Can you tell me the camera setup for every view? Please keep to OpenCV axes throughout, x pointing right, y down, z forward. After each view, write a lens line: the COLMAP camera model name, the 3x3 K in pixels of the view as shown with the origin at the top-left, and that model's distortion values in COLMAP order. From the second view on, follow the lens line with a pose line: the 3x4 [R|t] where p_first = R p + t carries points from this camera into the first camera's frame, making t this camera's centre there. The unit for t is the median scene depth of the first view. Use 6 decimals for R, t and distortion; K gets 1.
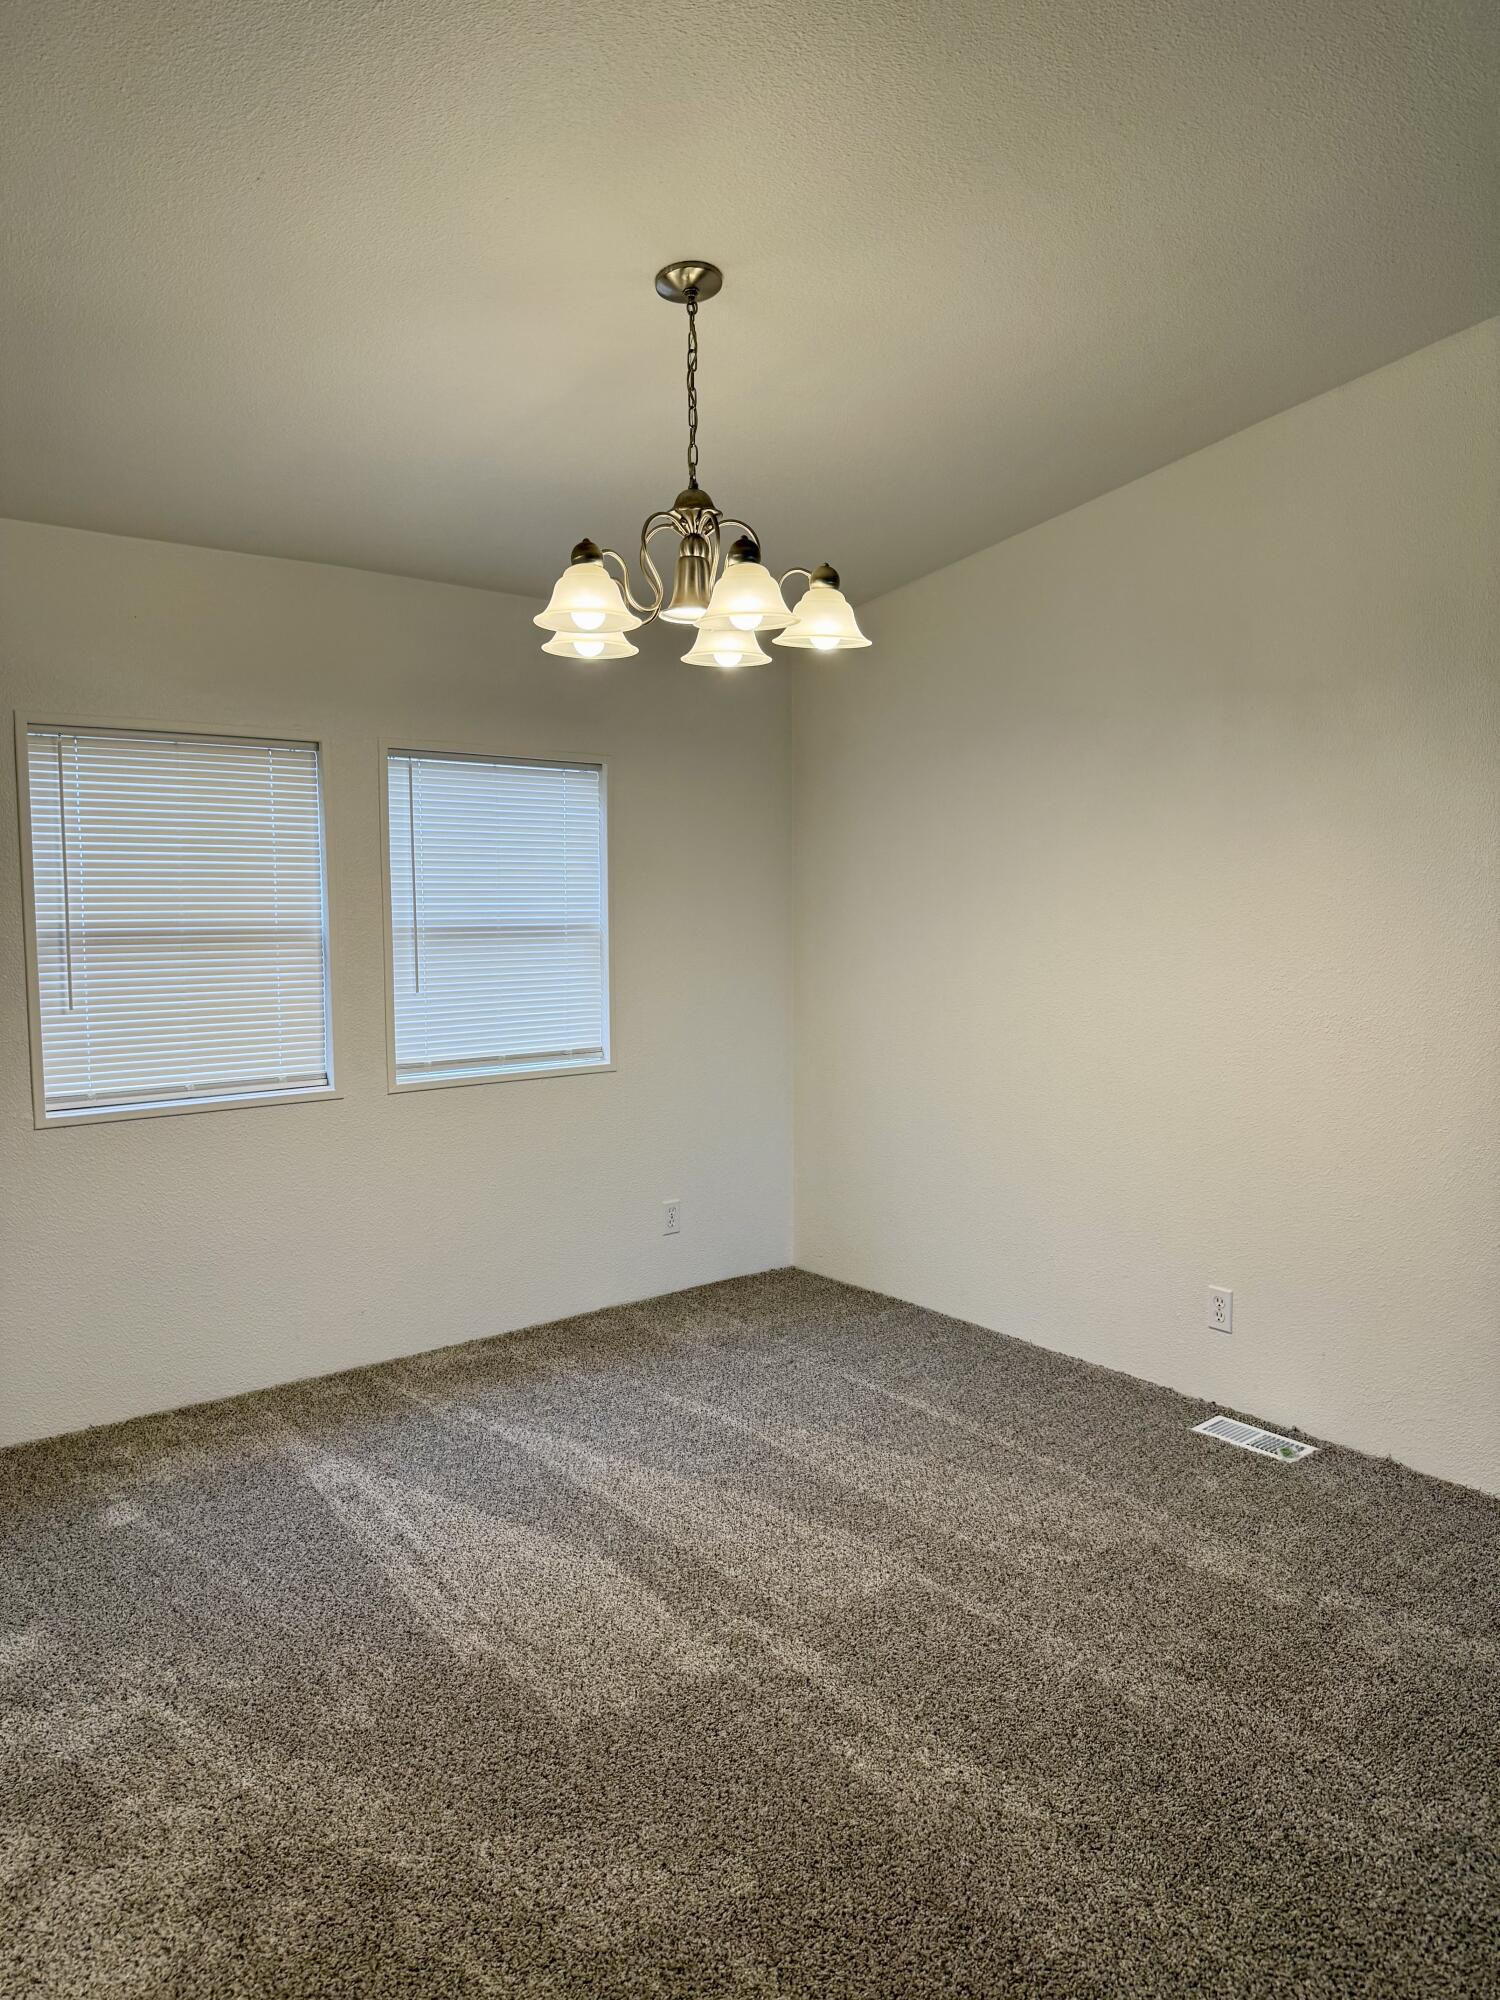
lens RADIAL K [[1357.1, 0, 750.0], [0, 1357.1, 1000.0], [0, 0, 1]] dist [0.058857, -0.000723]
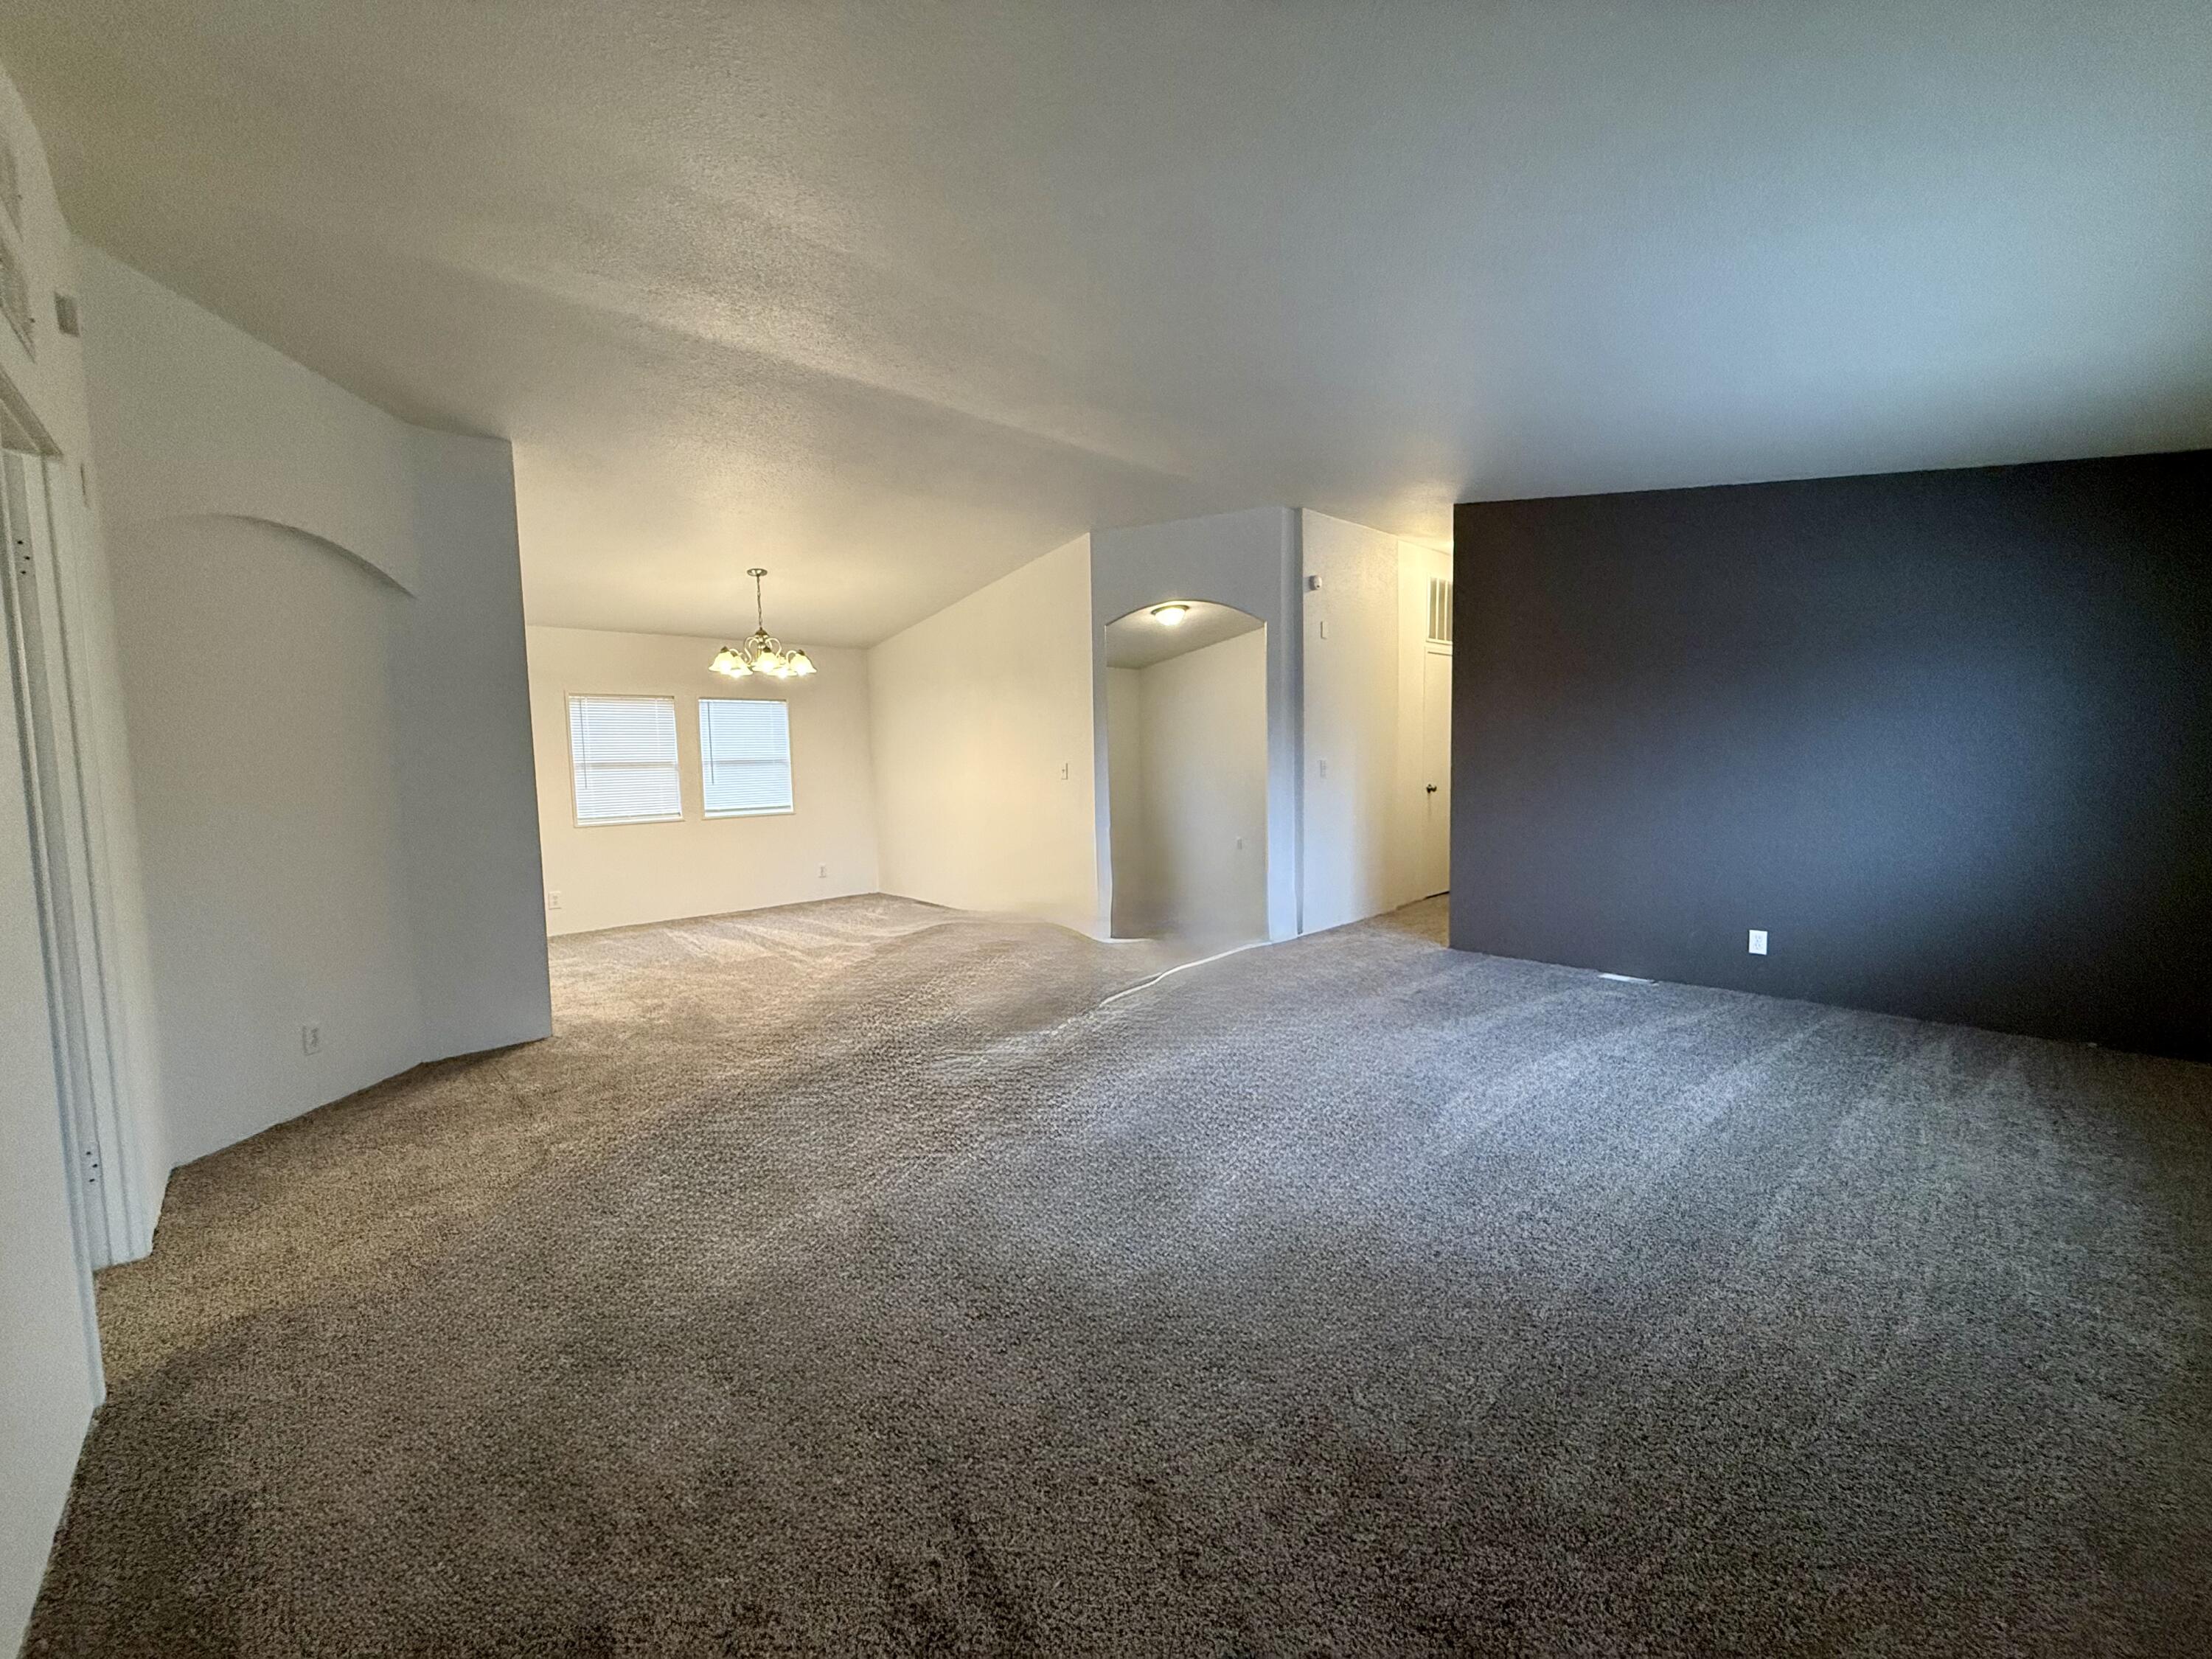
lens RADIAL K [[879.9, 0, 1117.6], [0, 879.9, 828.8], [0, 0, 1]] dist [-0.000200, 0.000312]
pose [[0.997277, -0.022555, 0.070207, 0.469836], [0.022685, 0.999742, -0.001051, 0.110657], [-0.070165, 0.002641, 0.997532, -0.885780]]
